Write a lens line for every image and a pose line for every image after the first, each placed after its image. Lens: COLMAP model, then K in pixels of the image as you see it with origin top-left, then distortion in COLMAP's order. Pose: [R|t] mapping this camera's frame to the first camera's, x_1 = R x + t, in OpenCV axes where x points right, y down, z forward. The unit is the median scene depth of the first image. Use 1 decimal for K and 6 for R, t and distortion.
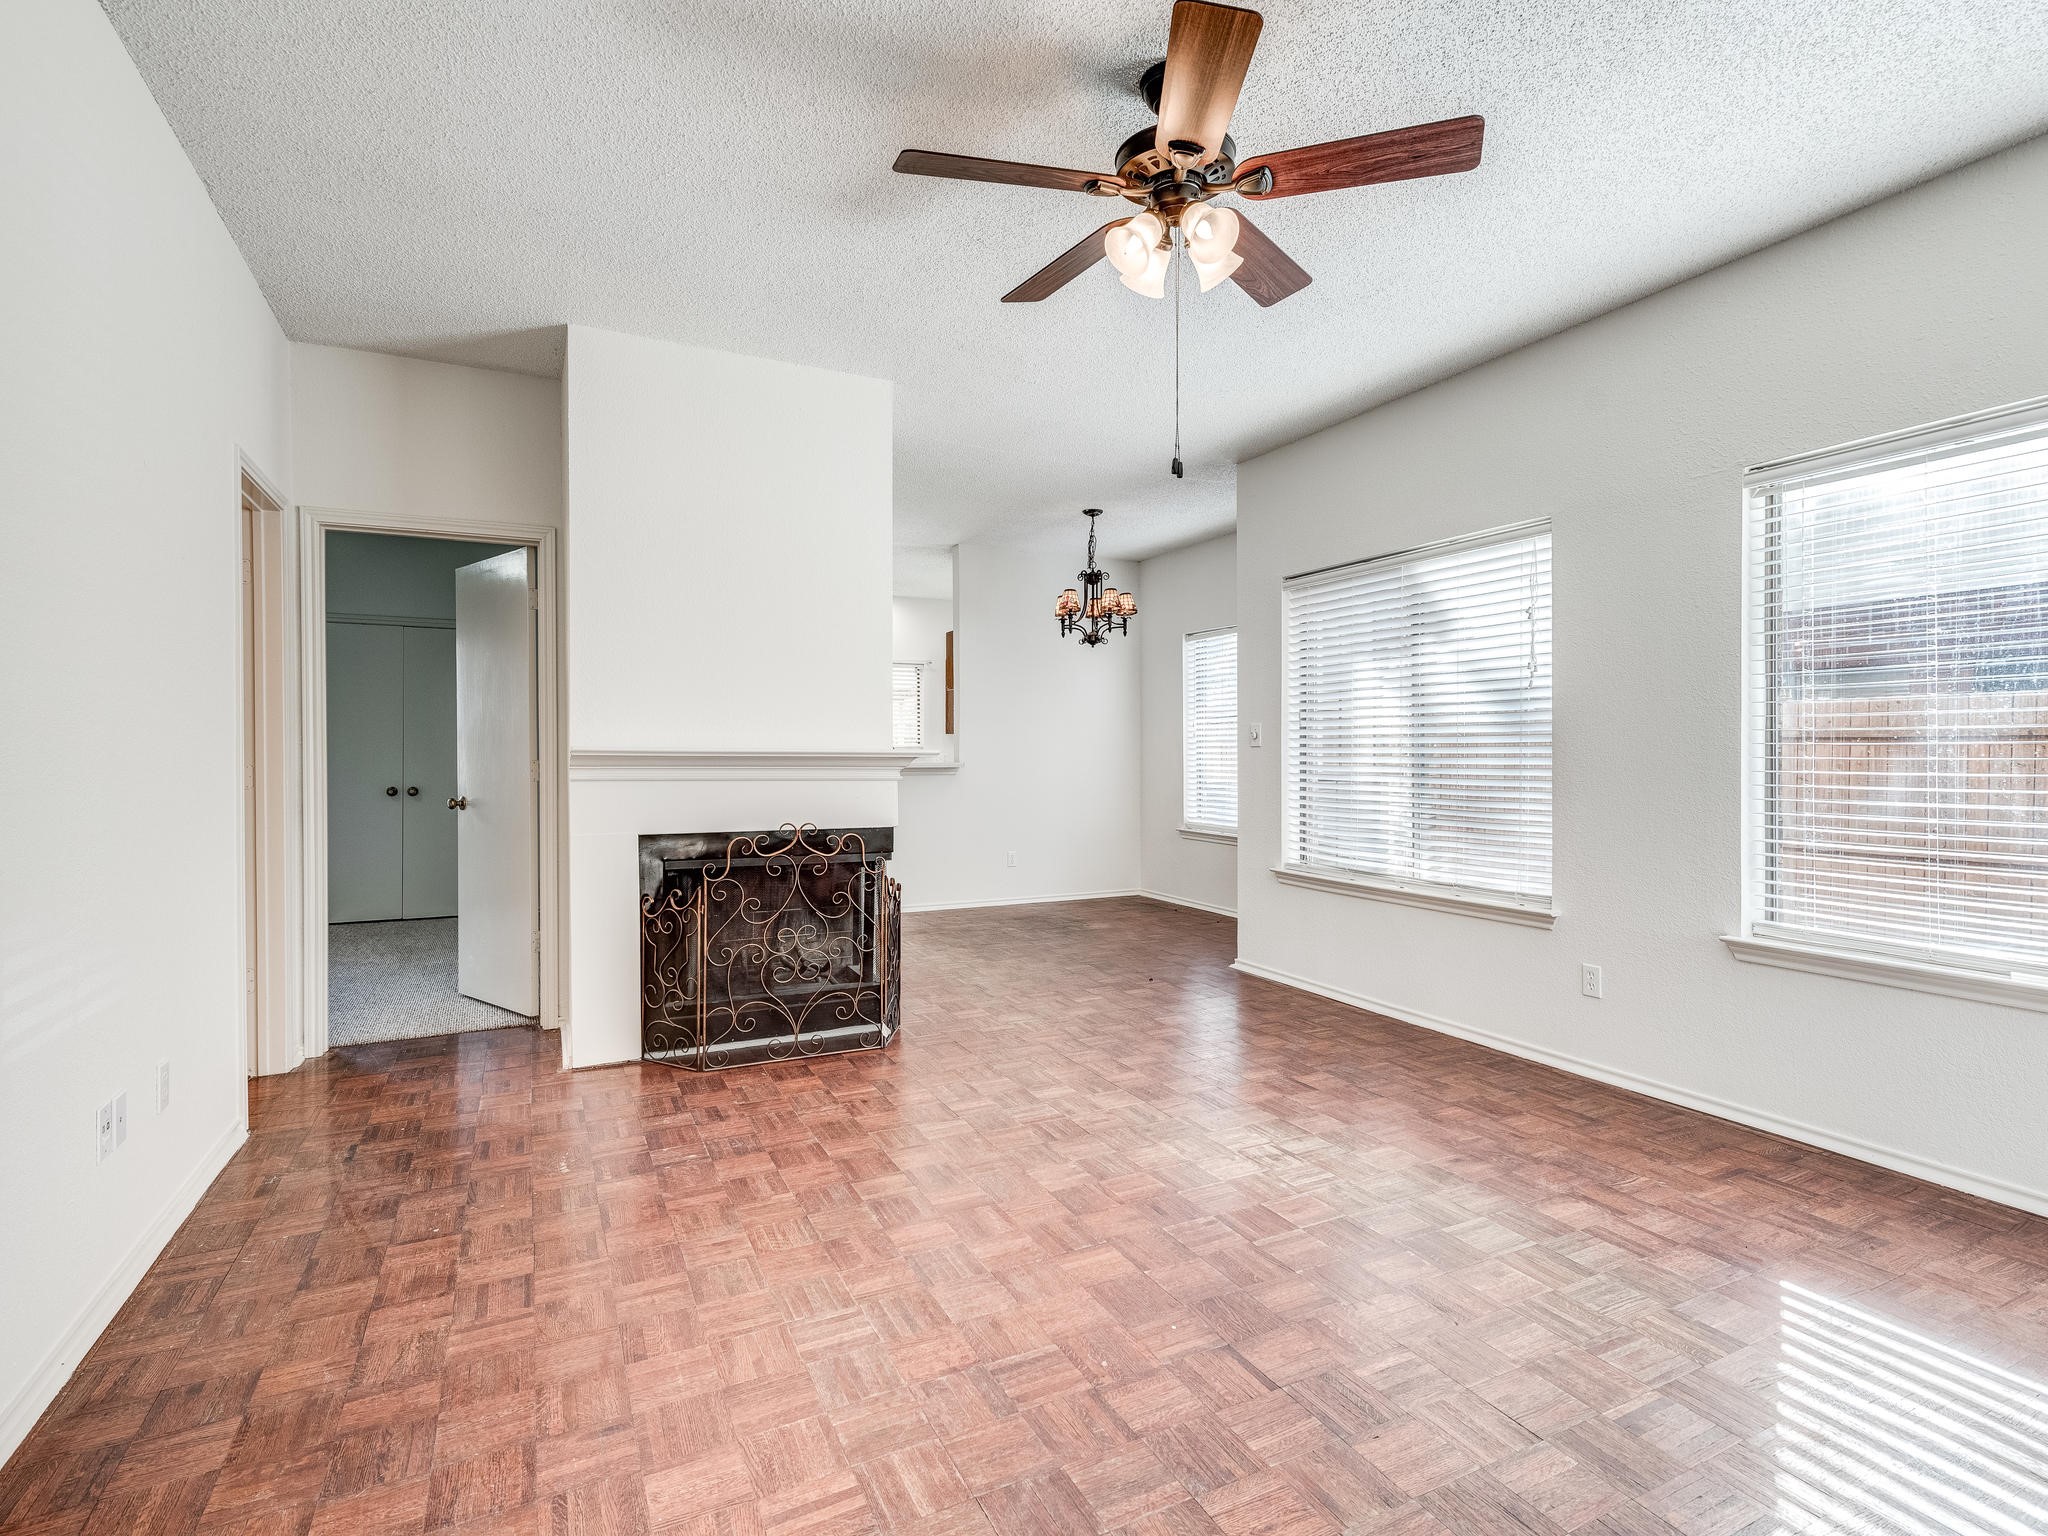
lens RADIAL K [[997.8, 0, 1029.2], [0, 997.8, 755.1], [0, 0, 1]] dist [0.014409, -0.000603]
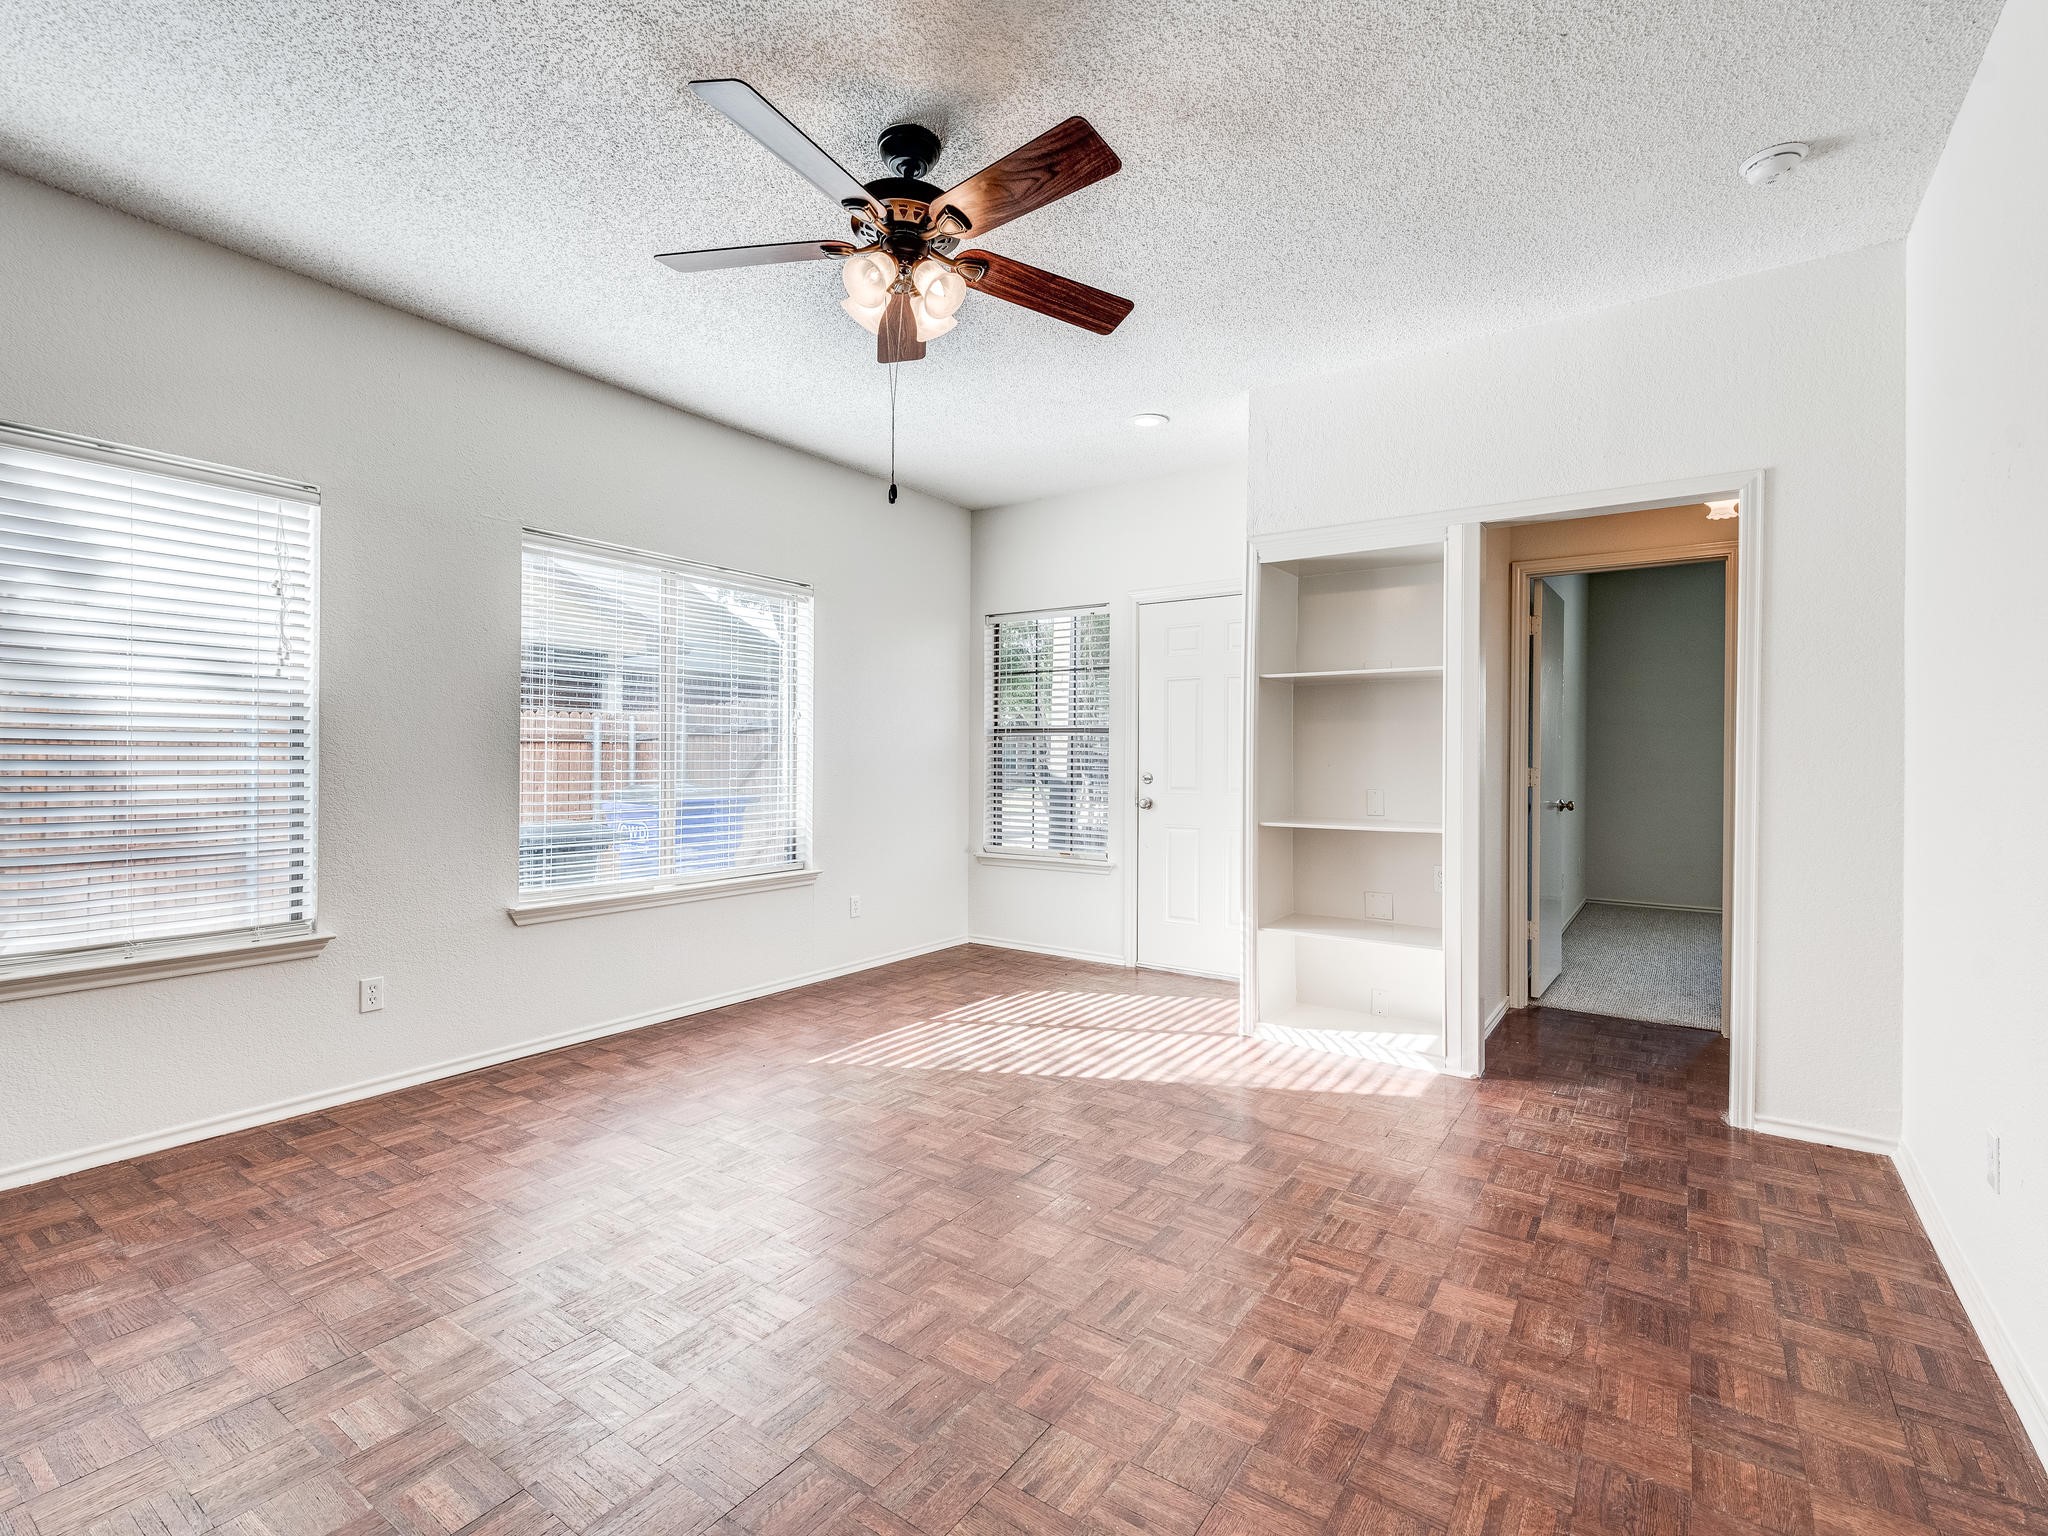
lens RADIAL K [[946.4, 0, 1019.1], [0, 946.4, 764.0], [0, 0, 1]] dist [0.016320, -0.000024]
pose [[-0.471812, -0.007021, 0.881671, -0.517471], [-0.004904, 0.999974, 0.005338, -0.002338], [-0.881685, -0.001805, -0.471835, 0.863367]]
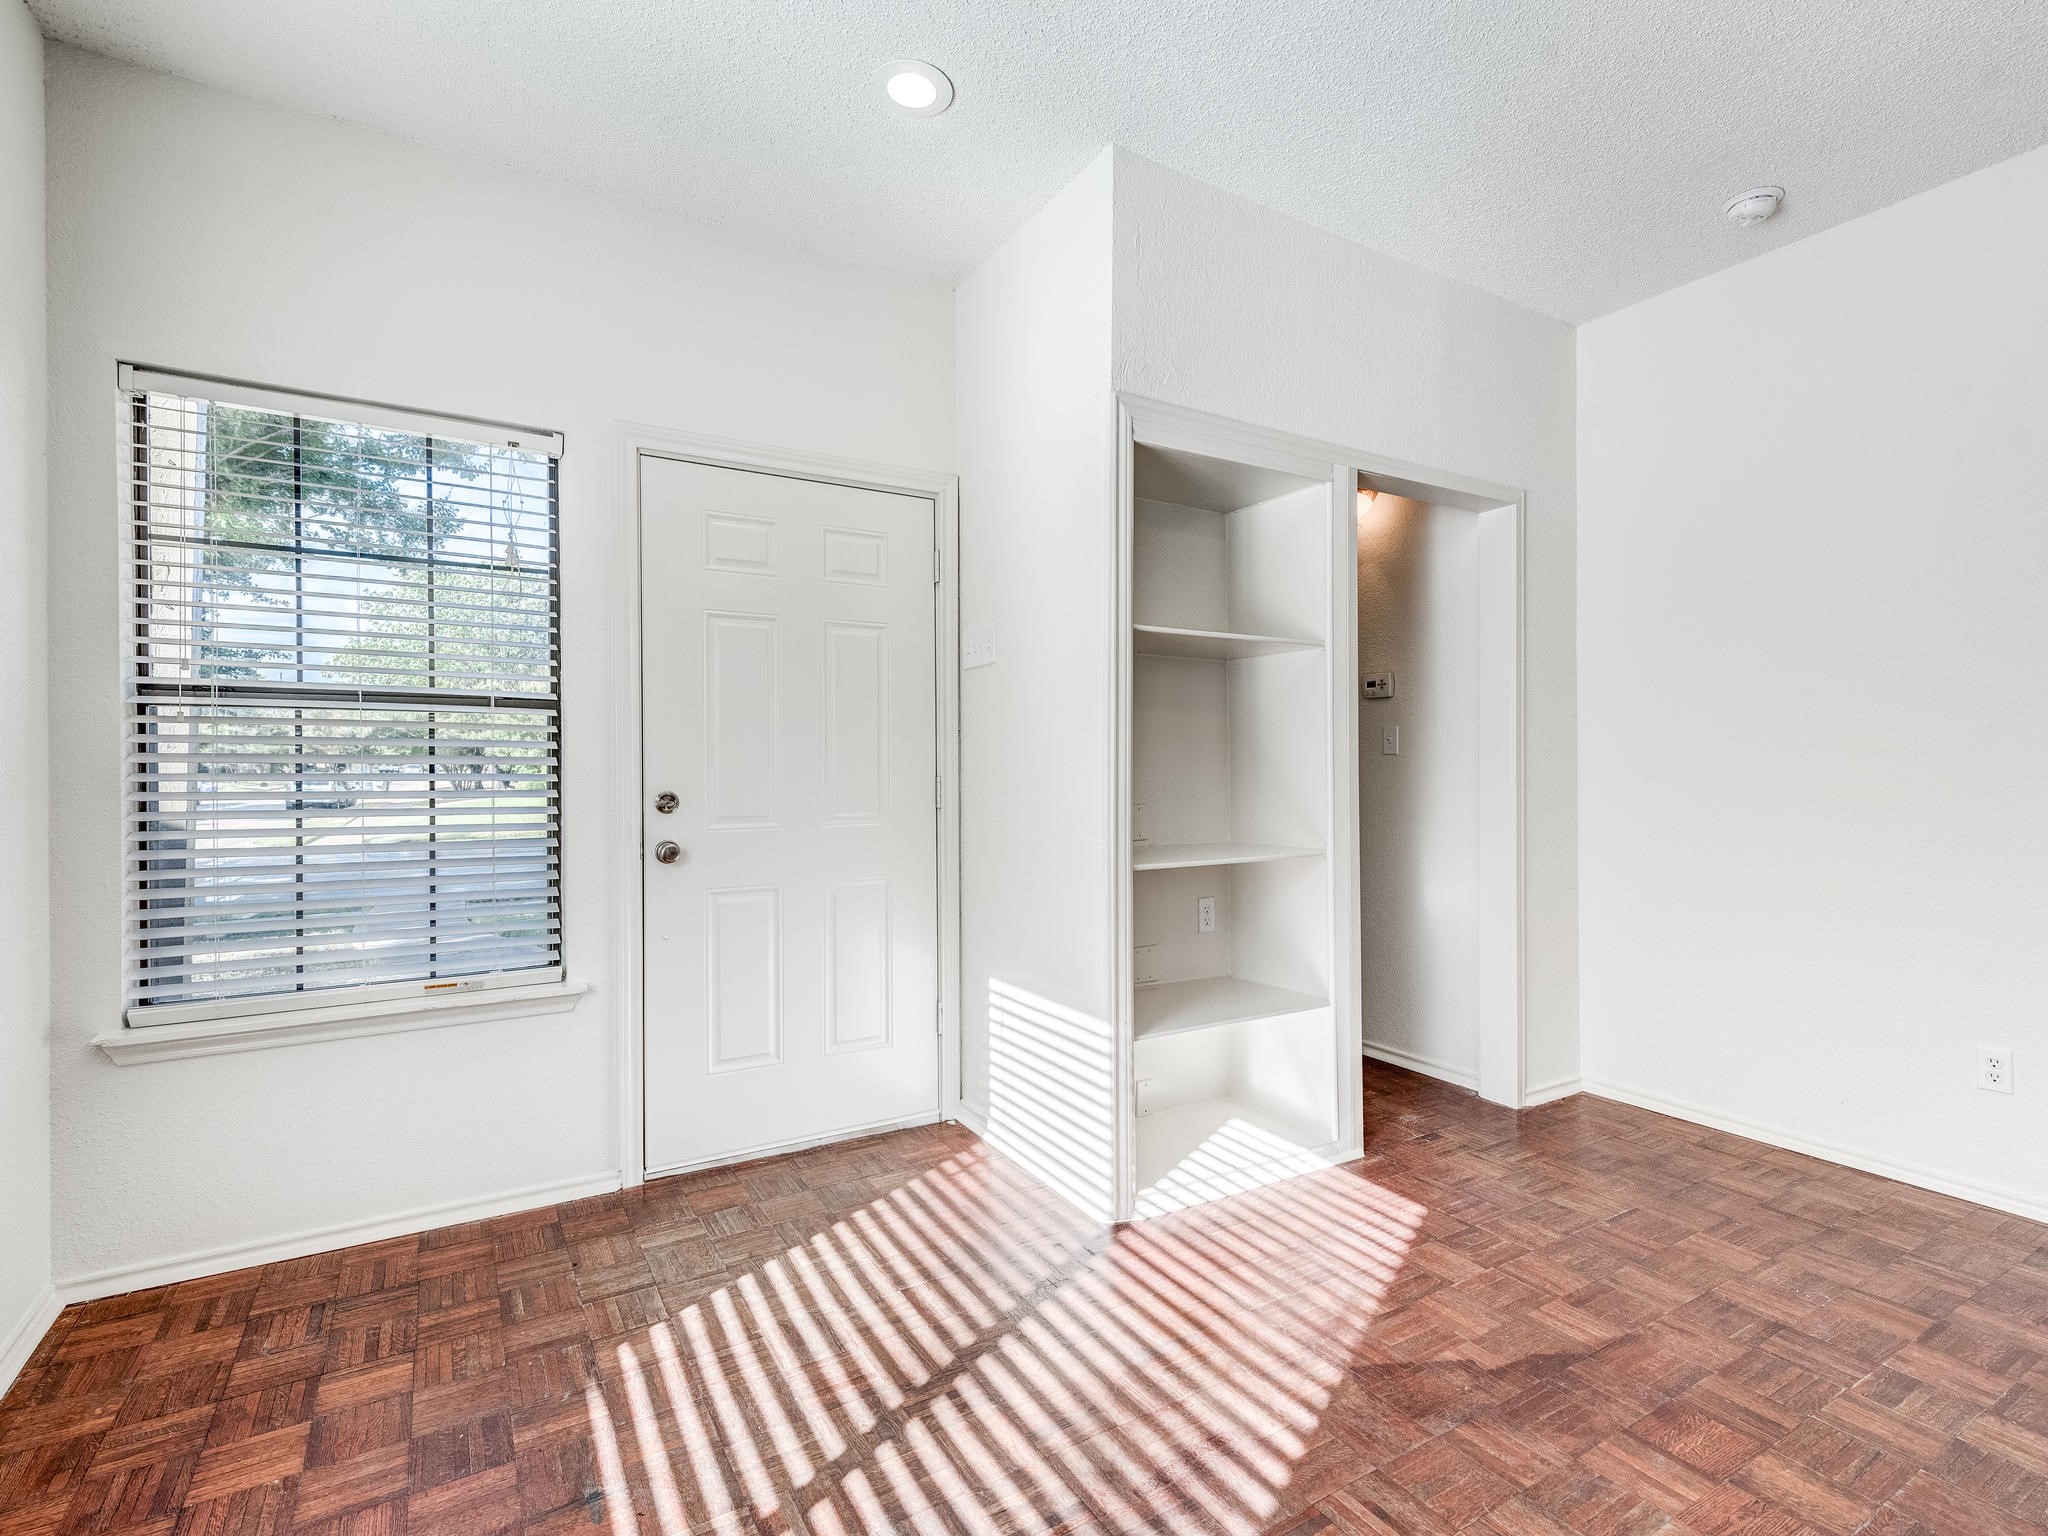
lens RADIAL K [[973.0, 0, 1024.0], [0, 973.0, 768.0], [0, 0, 1]] dist [0.004666, -0.000922]
pose [[-0.997499, 0.003082, -0.070614, 0.423506], [0.003161, 0.999994, -0.001006, 0.002522], [0.070610, -0.001227, -0.997503, 0.778653]]
